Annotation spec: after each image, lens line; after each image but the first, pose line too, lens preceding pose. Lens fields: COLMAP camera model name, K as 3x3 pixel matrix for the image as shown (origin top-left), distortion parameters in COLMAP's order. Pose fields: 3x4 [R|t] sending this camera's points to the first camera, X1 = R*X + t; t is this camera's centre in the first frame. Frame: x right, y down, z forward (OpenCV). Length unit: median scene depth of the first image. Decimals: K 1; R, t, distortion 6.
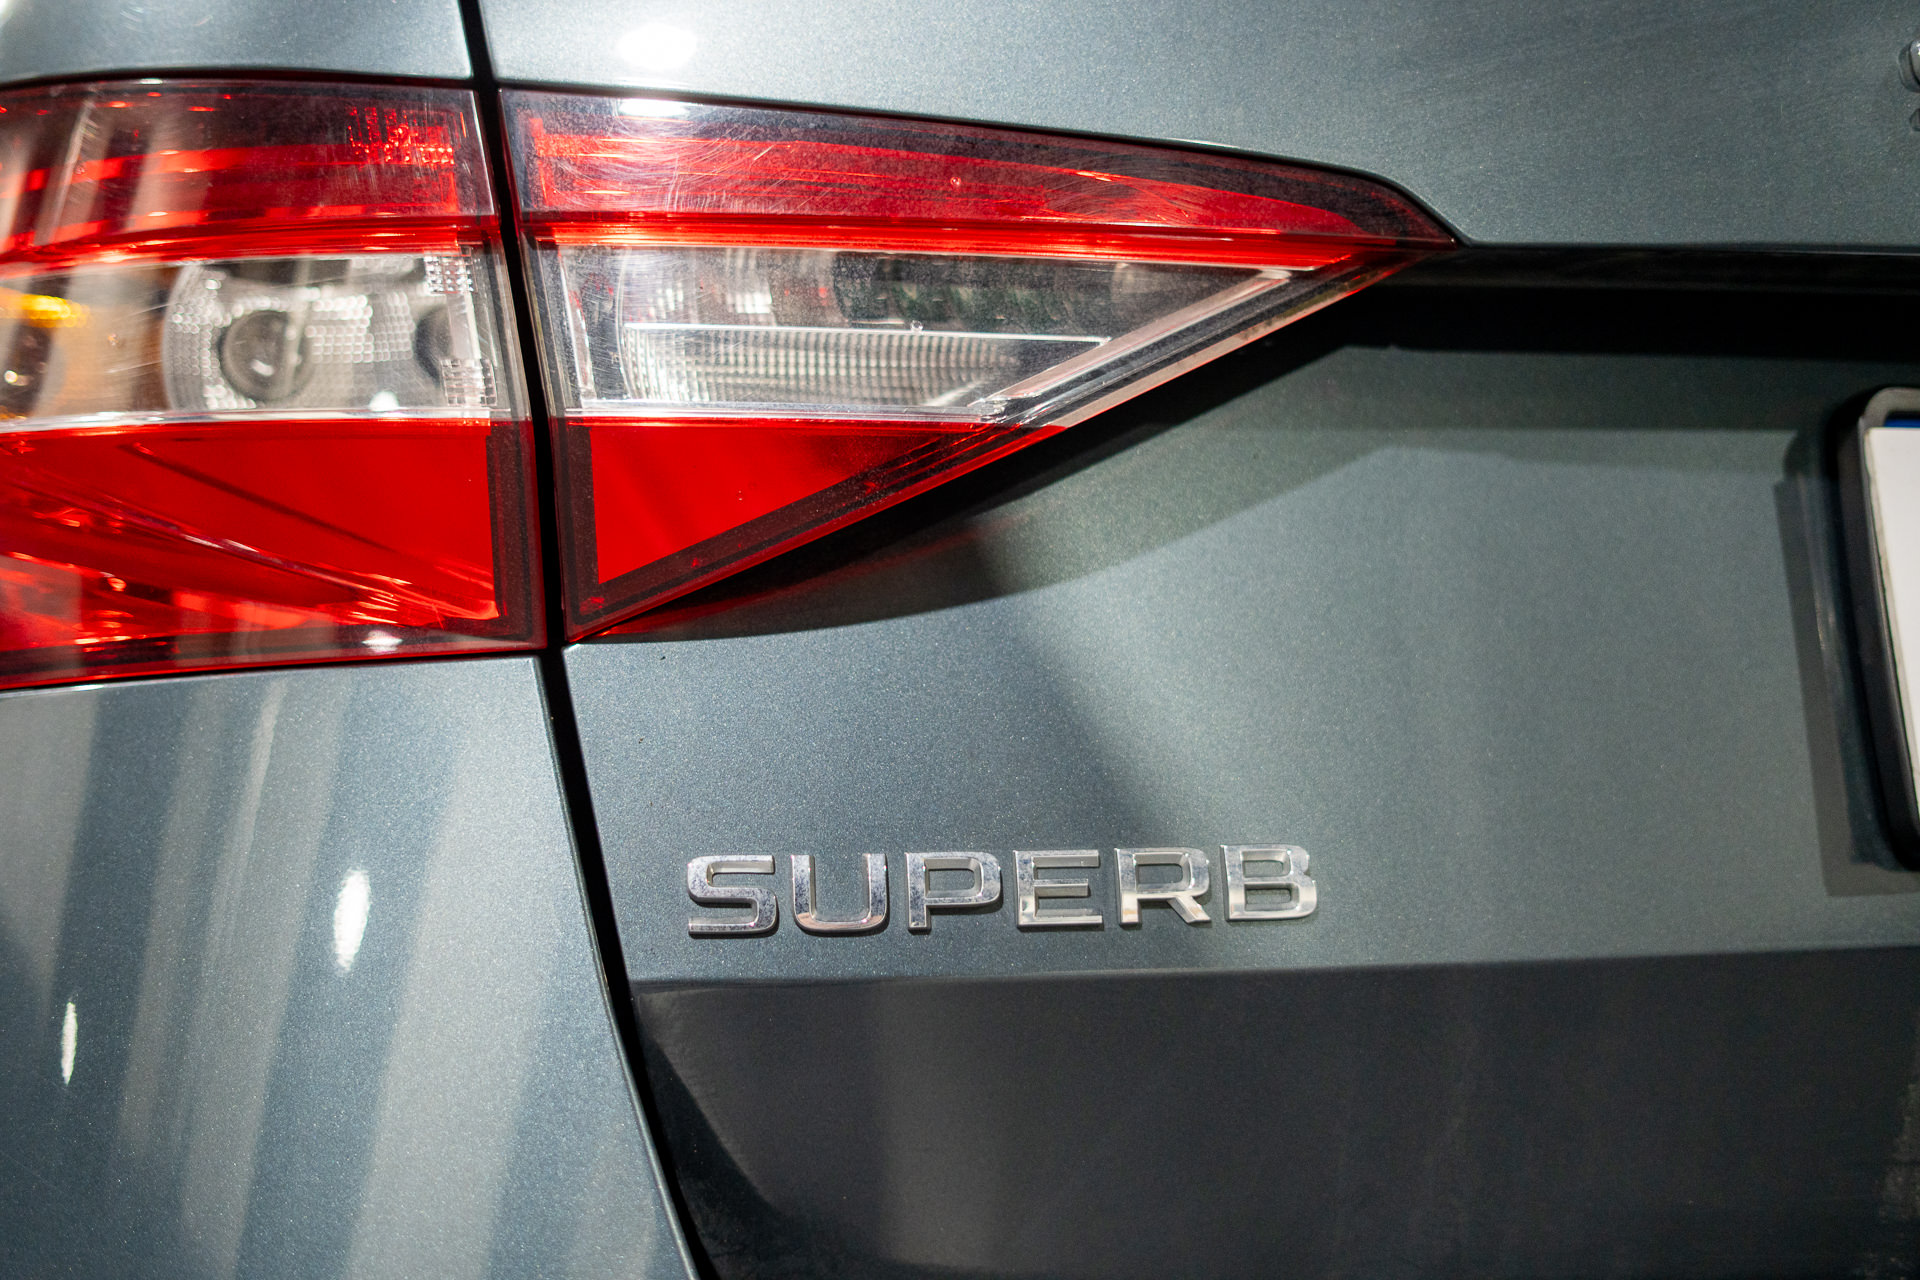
lens RADIAL K [[2834.1, 0, 956.3], [0, 2834.1, 635.2], [0, 0, 1]] dist [-0.031171, 0.000000]
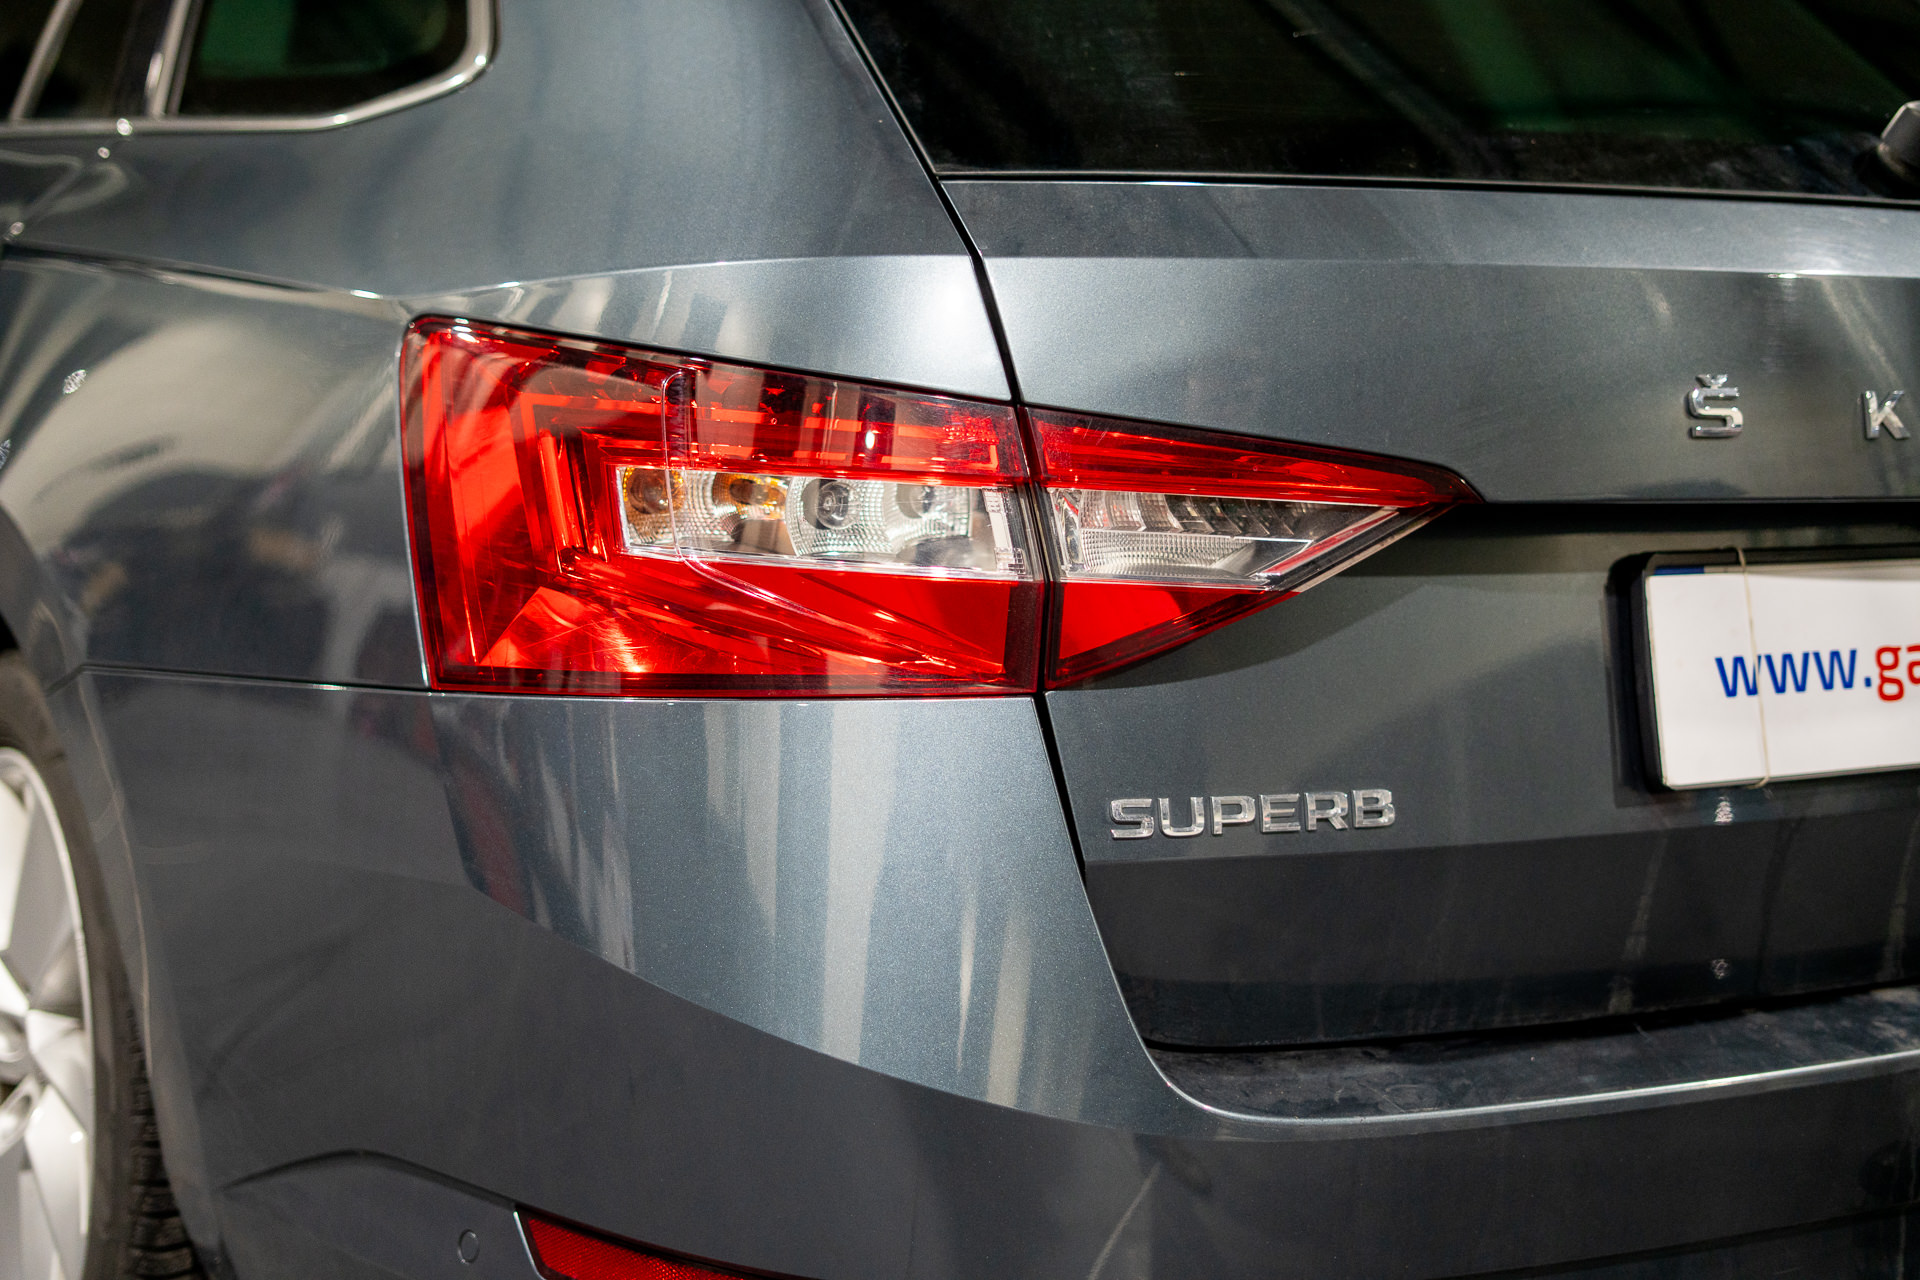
lens RADIAL K [[2834.1, 0, 951.7], [0, 2834.1, 639.2], [0, 0, 1]] dist [-0.031171, 0.000000]
pose [[0.975163, 0.010880, 0.221221, -0.641908], [-0.038990, 0.991628, 0.123102, -0.274144], [-0.218030, -0.128670, 0.967423, -0.894579]]
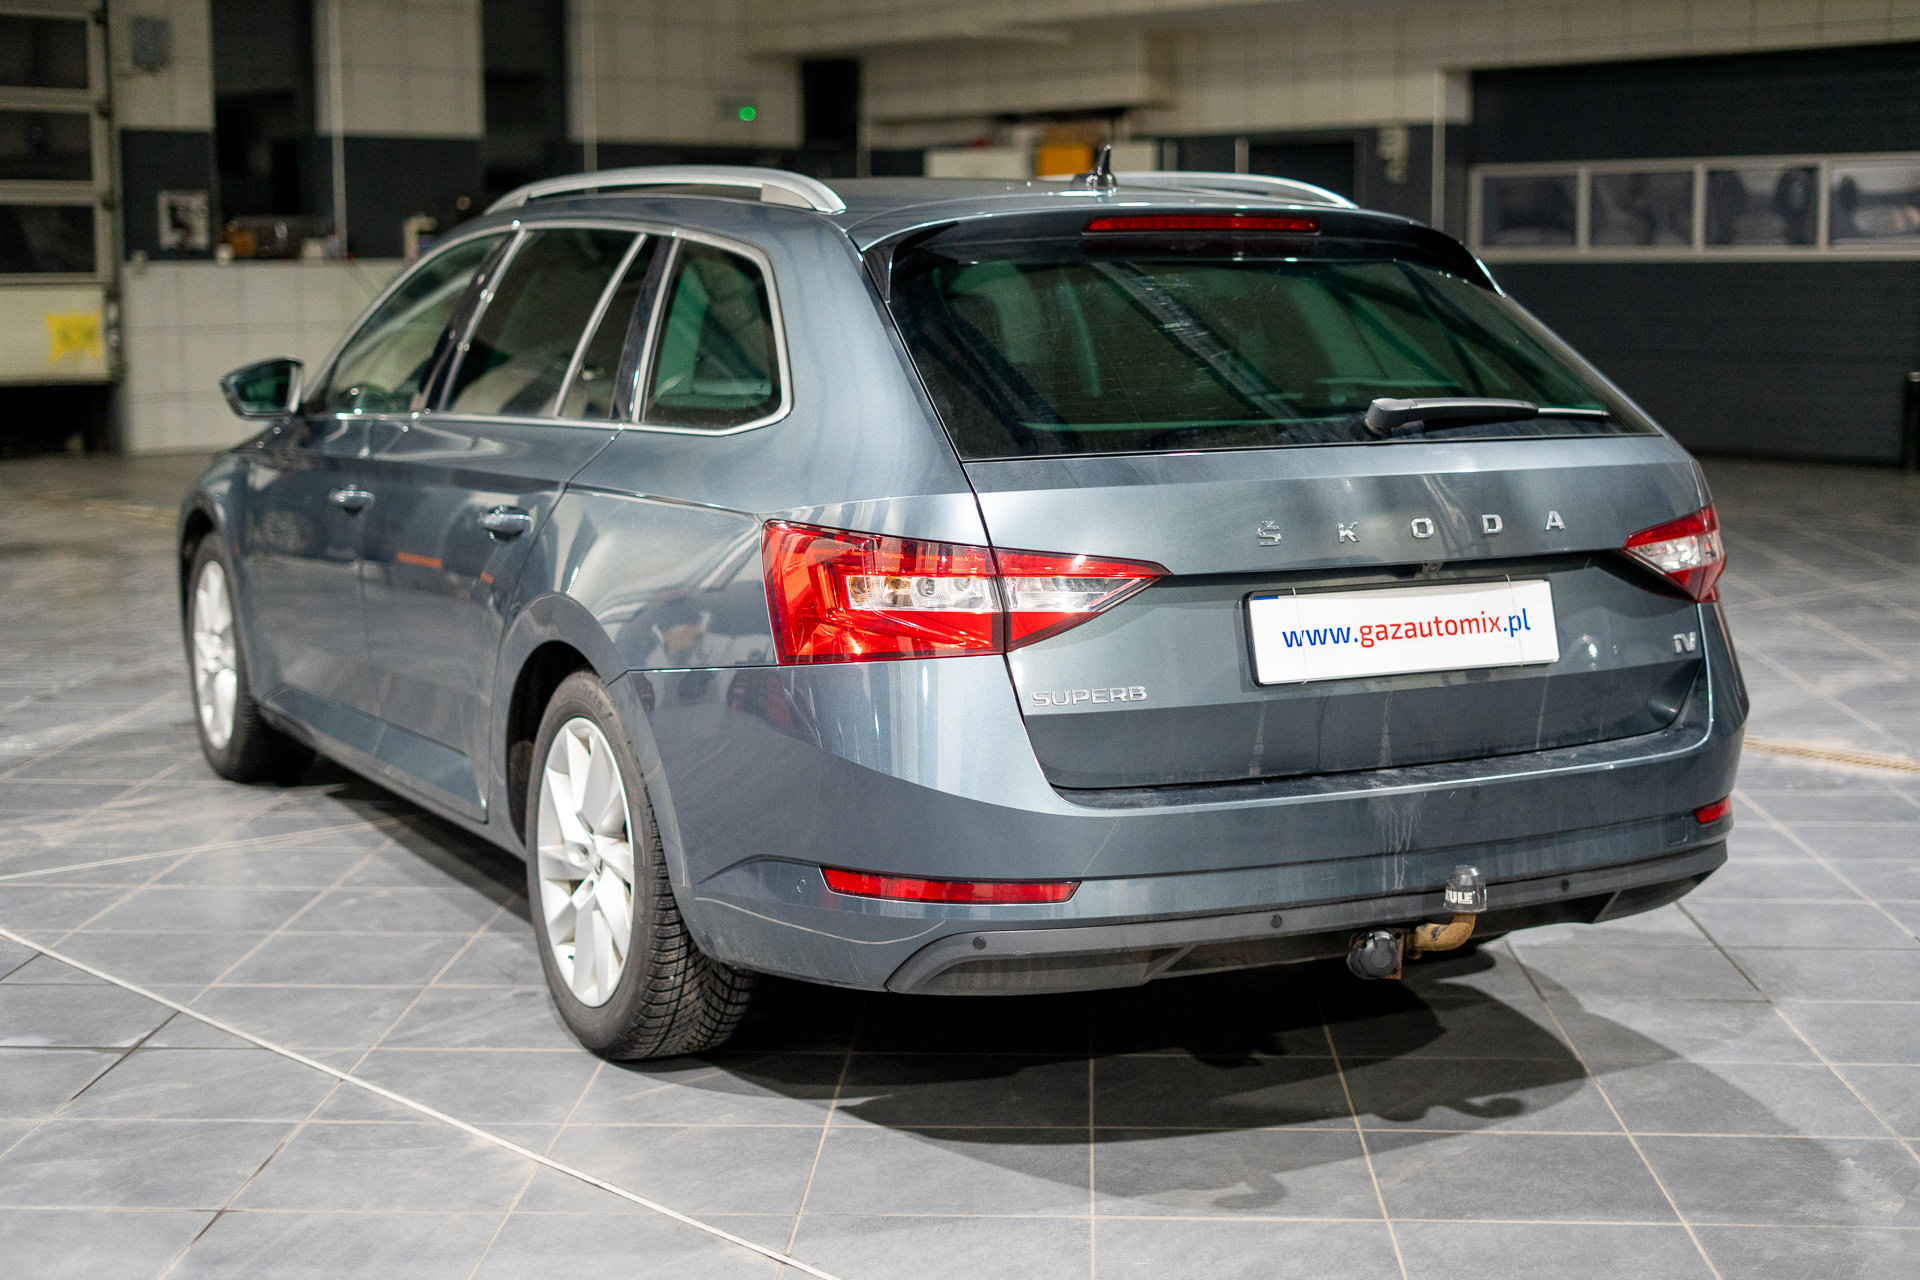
lens RADIAL K [[2834.1, 0, 974.0], [0, 2834.1, 632.2], [0, 0, 1]] dist [-0.031171, 0.000000]
pose [[0.991831, -0.024602, 0.125167, -0.869413], [0.013513, 0.995968, 0.088685, -0.510004], [-0.126844, -0.086269, 0.988164, -4.273488]]
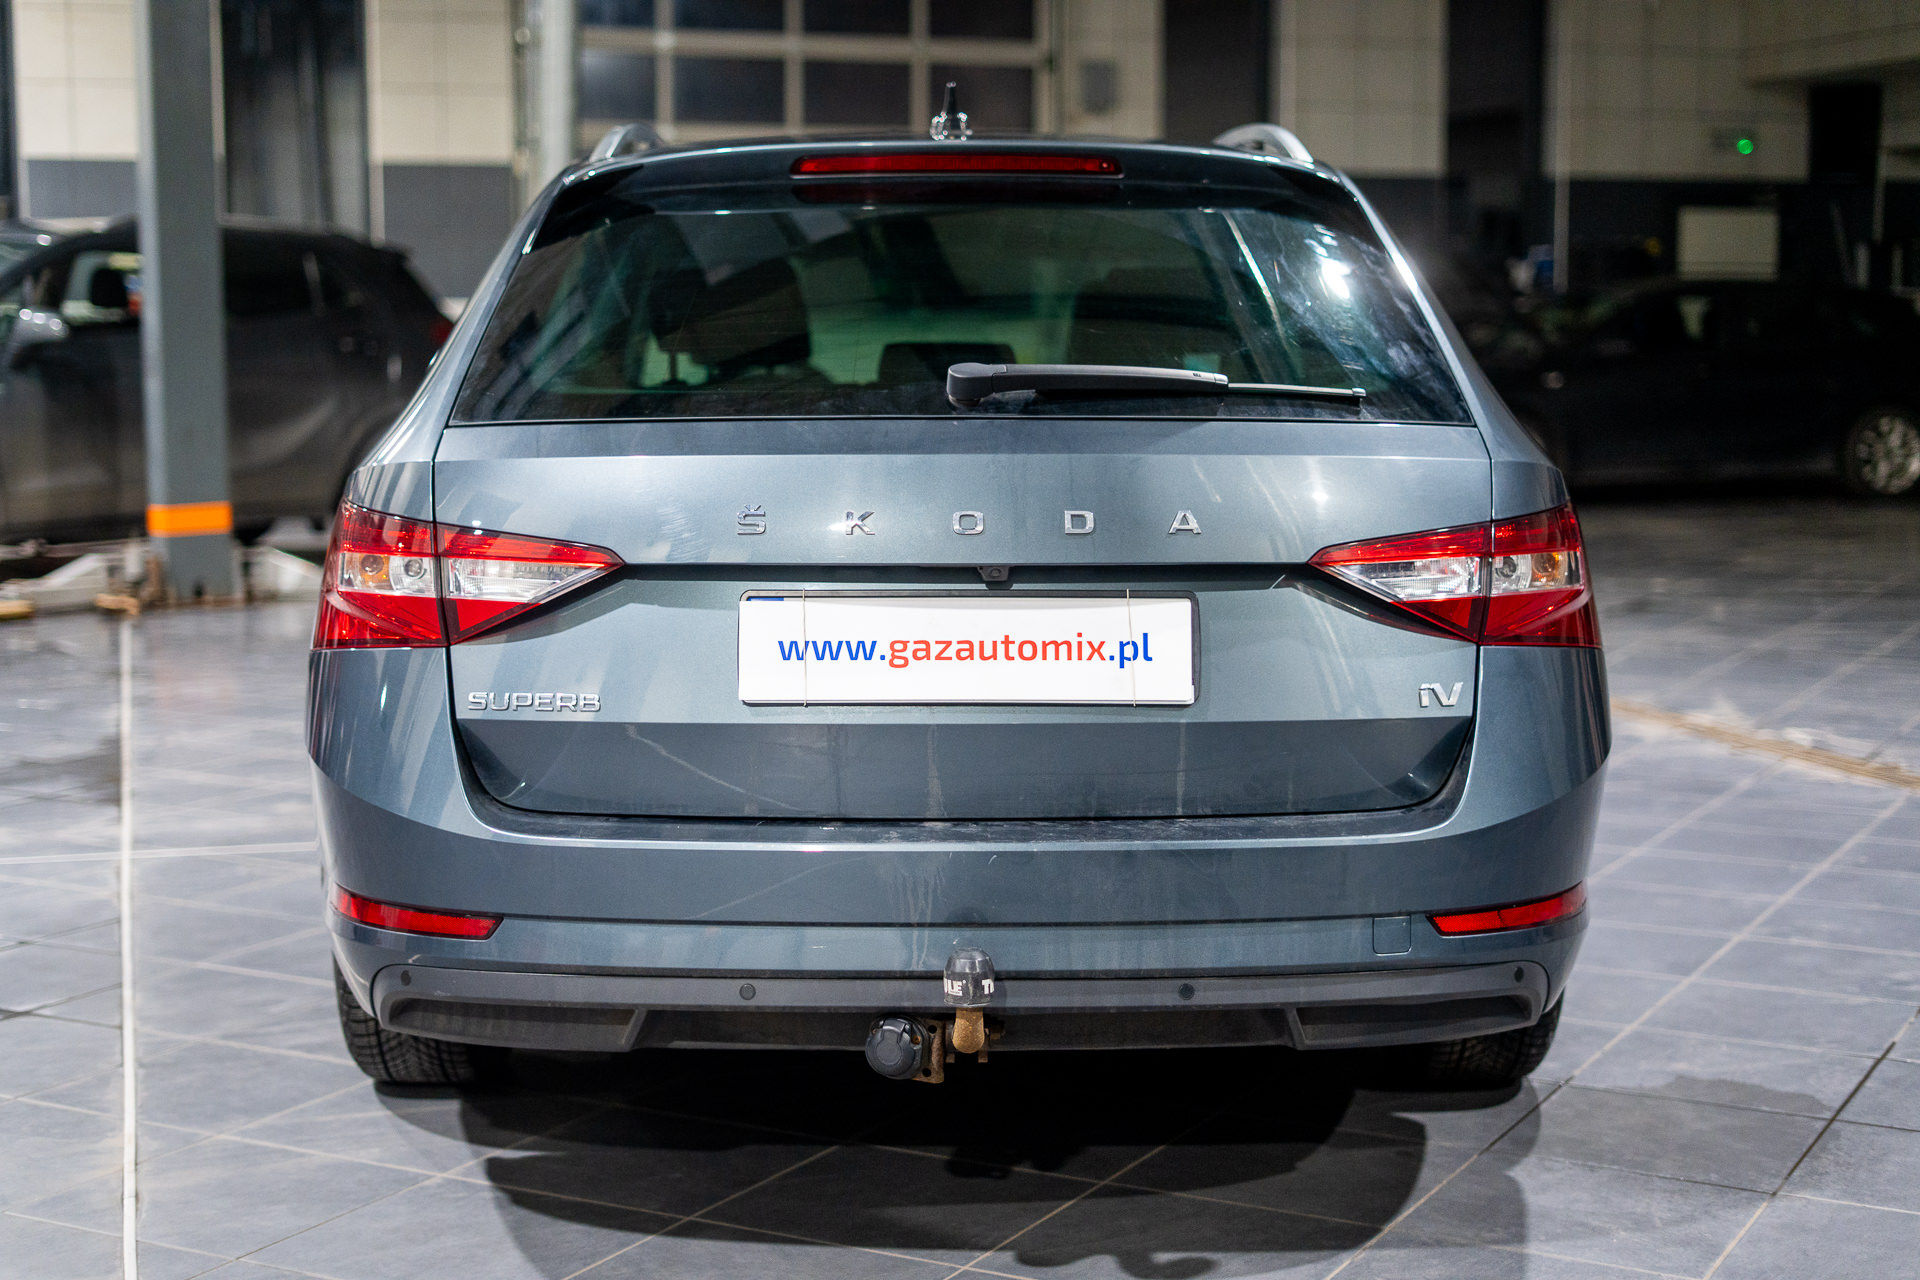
lens RADIAL K [[2834.1, 0, 950.6], [0, 2834.1, 650.1], [0, 0, 1]] dist [-0.031171, 0.000000]
pose [[0.946014, 0.030767, -0.322663, 2.124152], [-0.008197, 0.997437, 0.071076, -0.324390], [0.324022, -0.064594, 0.943842, -3.095452]]
